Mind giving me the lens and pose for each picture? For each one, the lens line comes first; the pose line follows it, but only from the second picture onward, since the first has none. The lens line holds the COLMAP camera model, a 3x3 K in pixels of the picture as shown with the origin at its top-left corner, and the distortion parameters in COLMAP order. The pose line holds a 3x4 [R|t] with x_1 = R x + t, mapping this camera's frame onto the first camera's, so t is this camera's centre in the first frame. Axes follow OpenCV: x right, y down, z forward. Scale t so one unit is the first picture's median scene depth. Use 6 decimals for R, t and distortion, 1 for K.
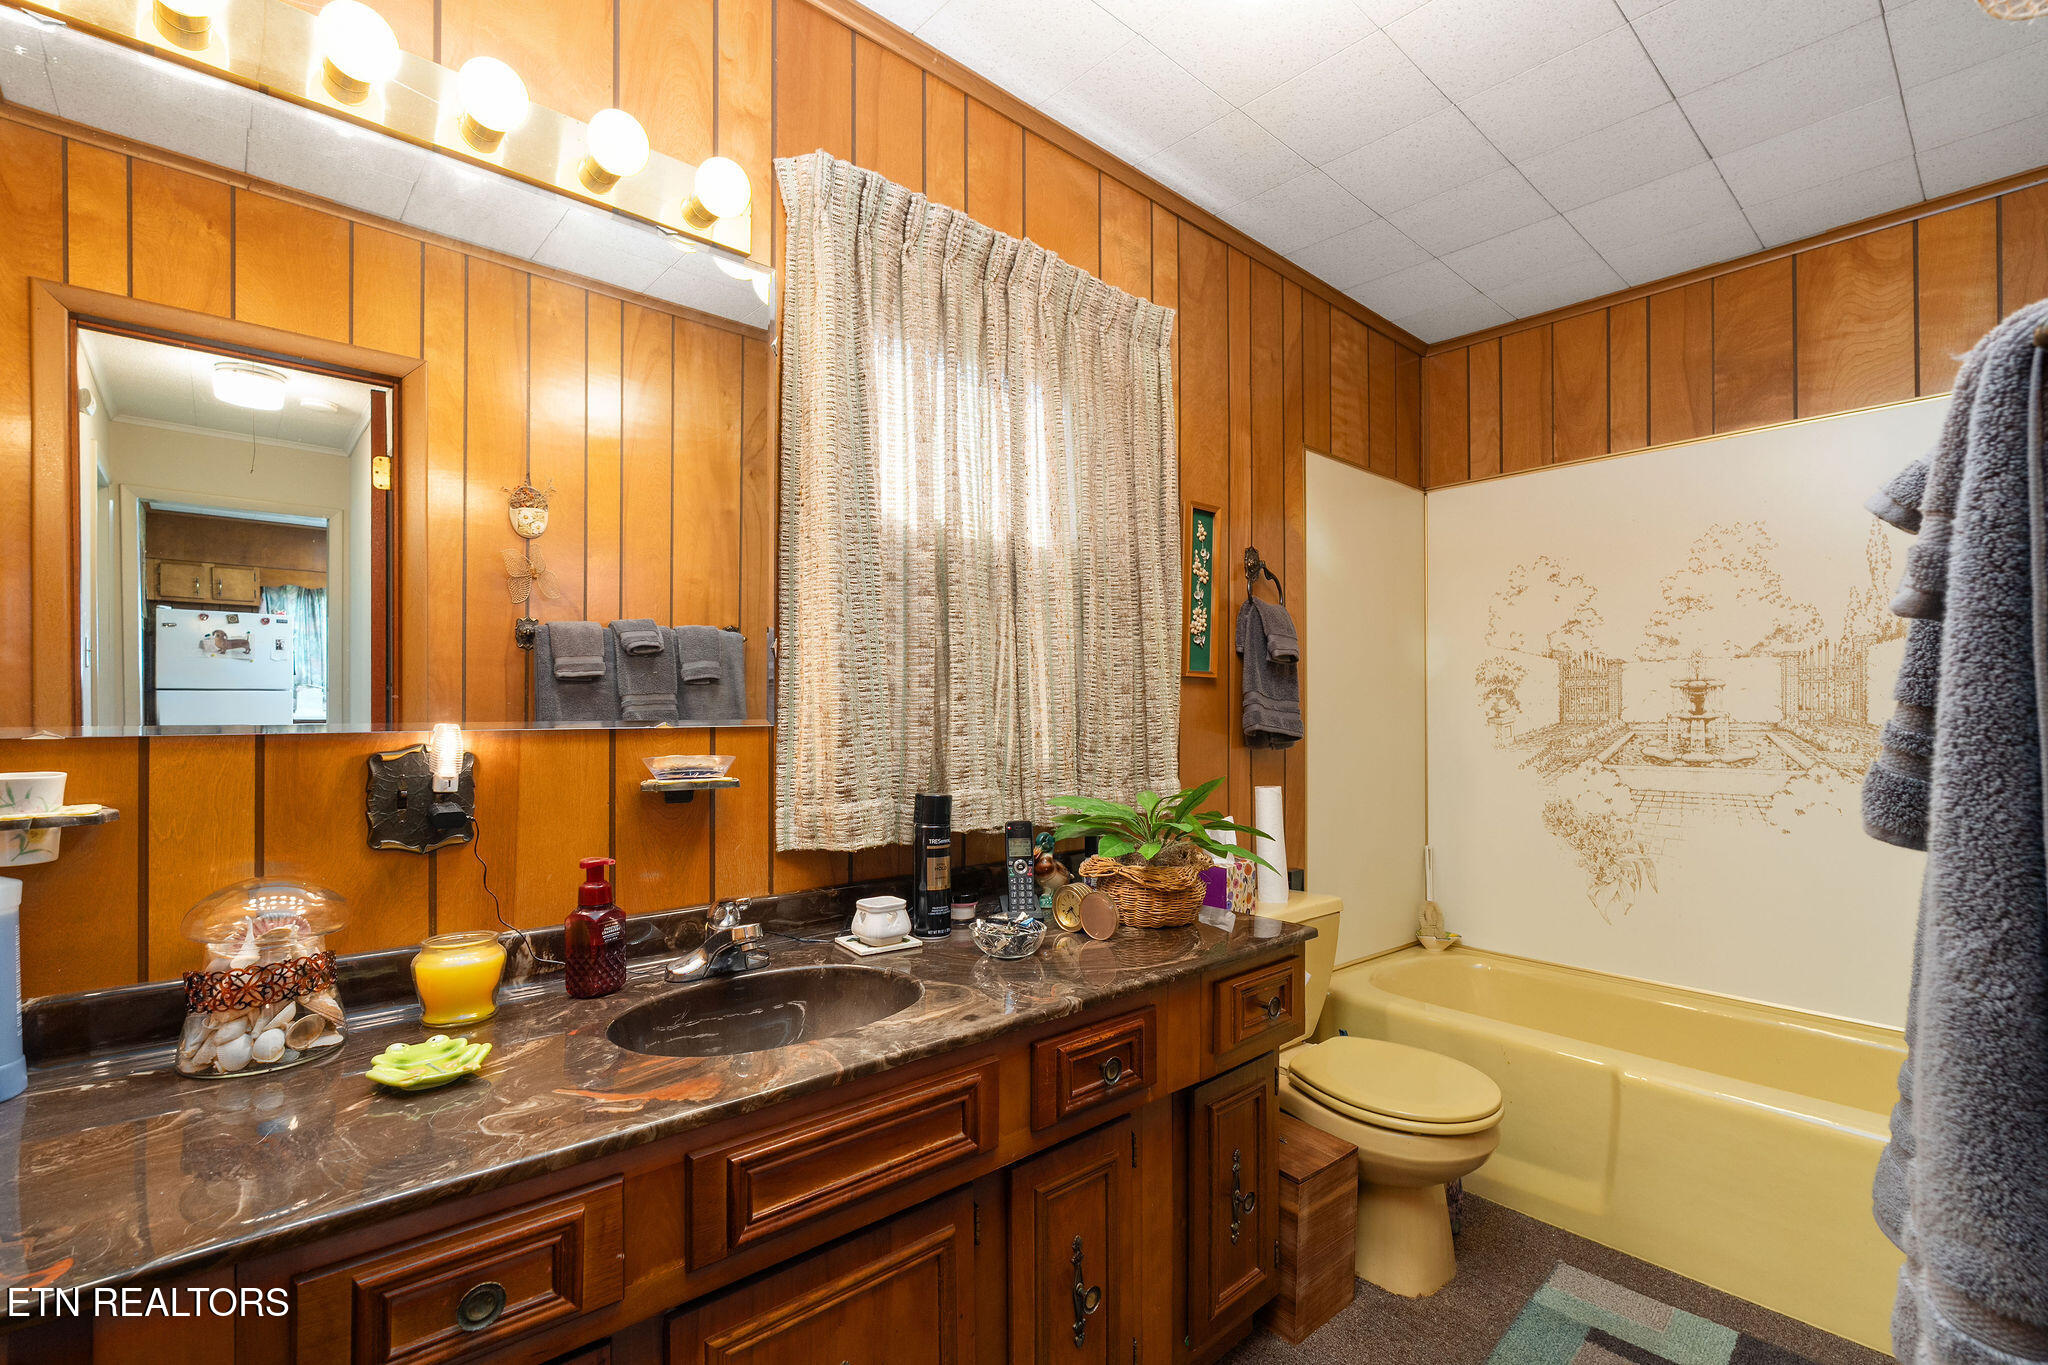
lens RADIAL K [[912.9, 0, 1021.3], [0, 912.9, 699.3], [0, 0, 1]] dist [-0.006932, 0.003003]
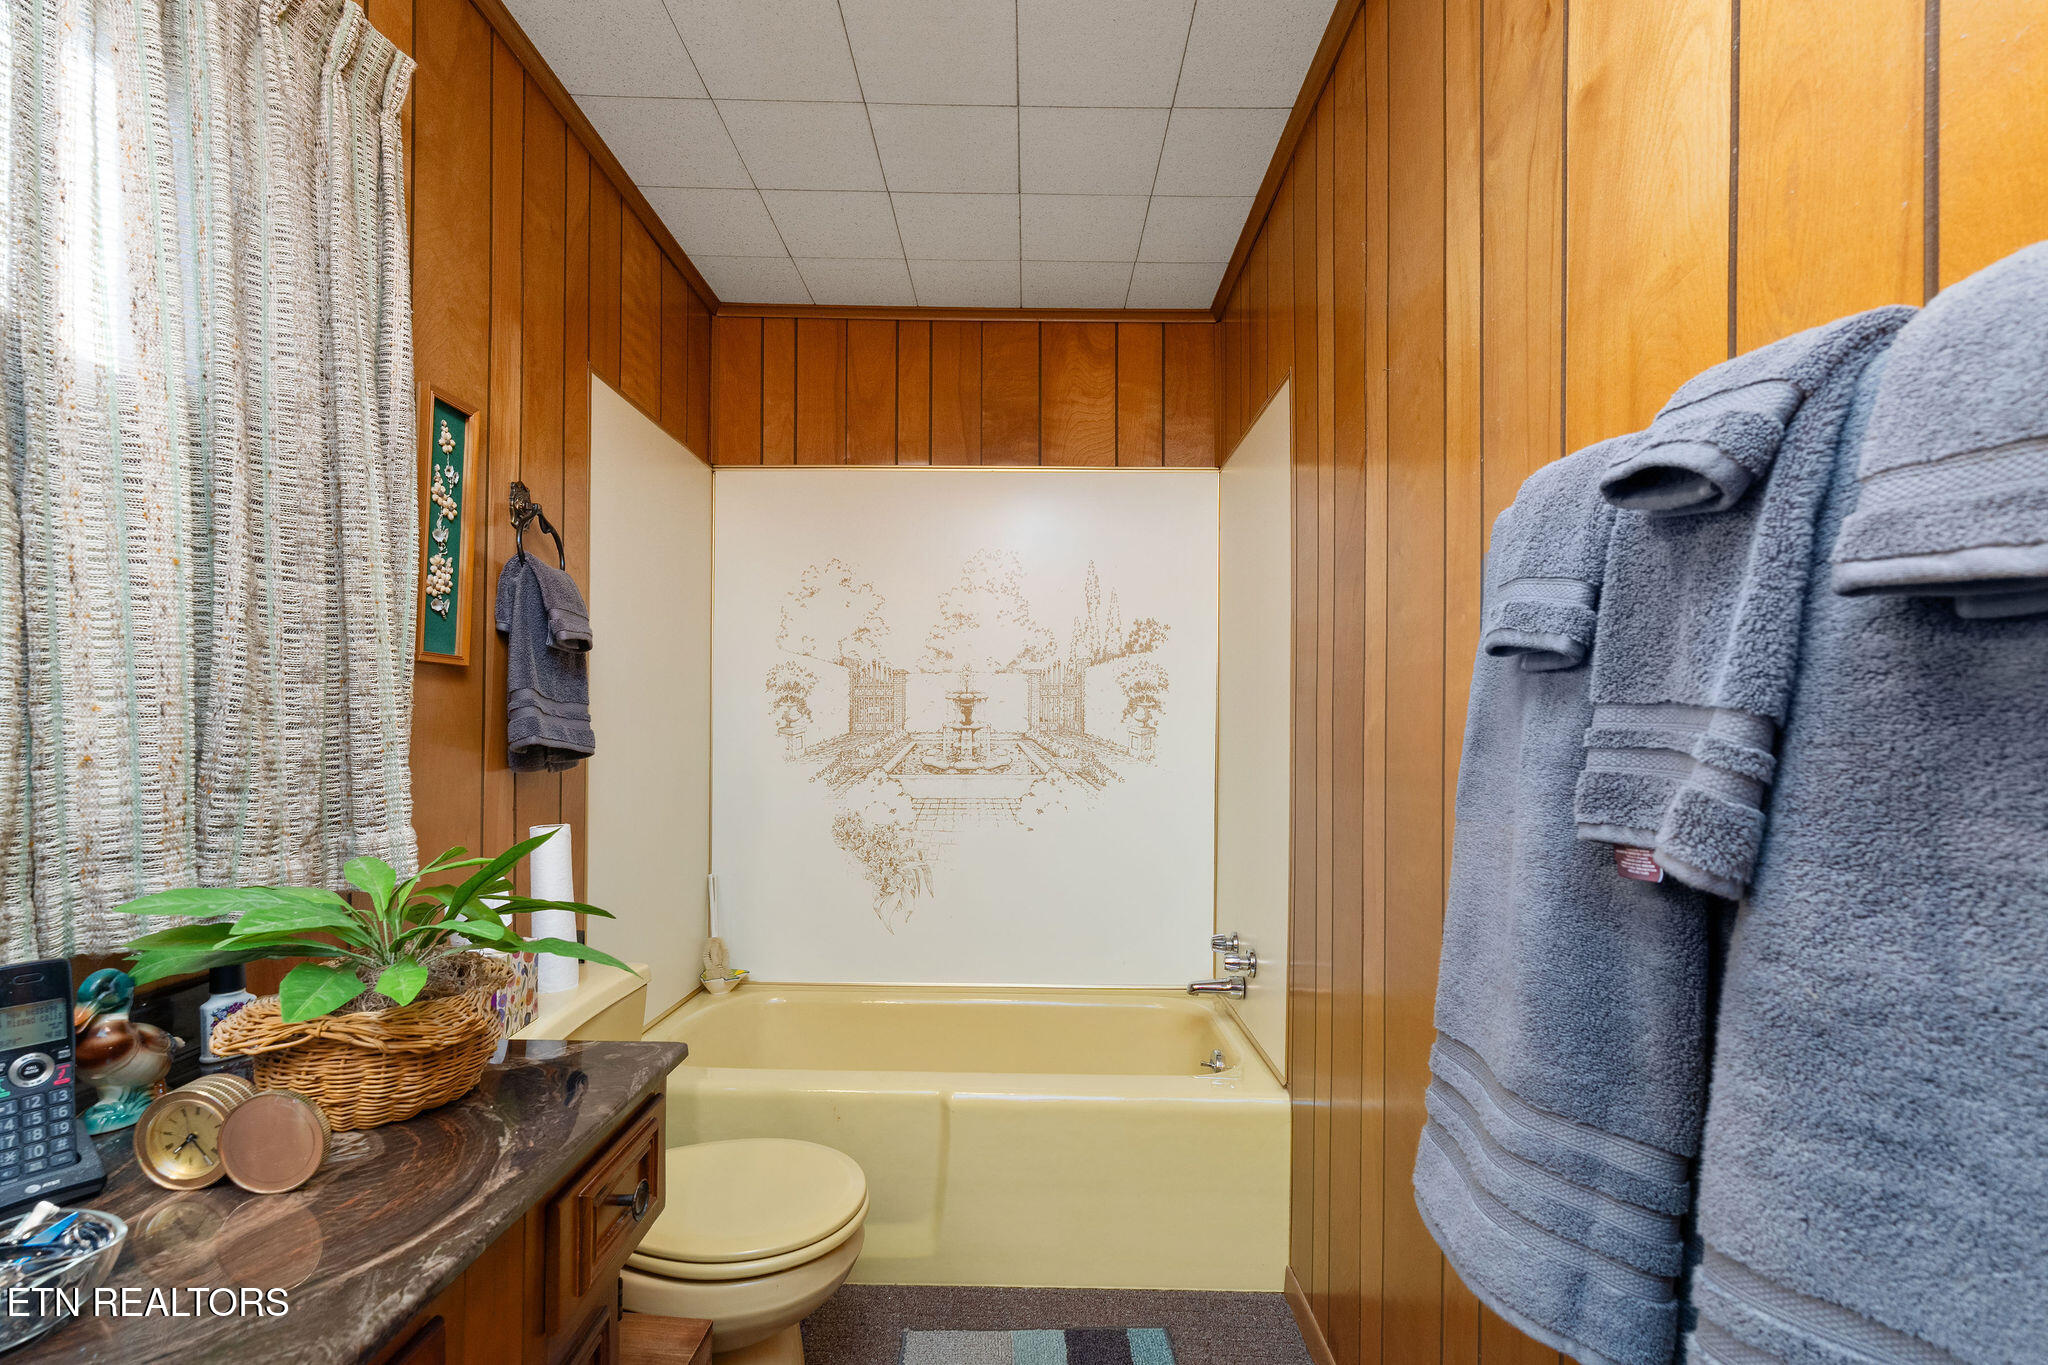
lens RADIAL K [[912.9, 0, 1028.3], [0, 912.9, 715.6], [0, 0, 1]] dist [-0.006932, 0.003003]
pose [[0.666354, 0.012267, 0.745535, -0.006033], [-0.018011, 0.999838, -0.000352, 0.005076], [-0.745418, -0.013193, 0.666467, 0.252390]]
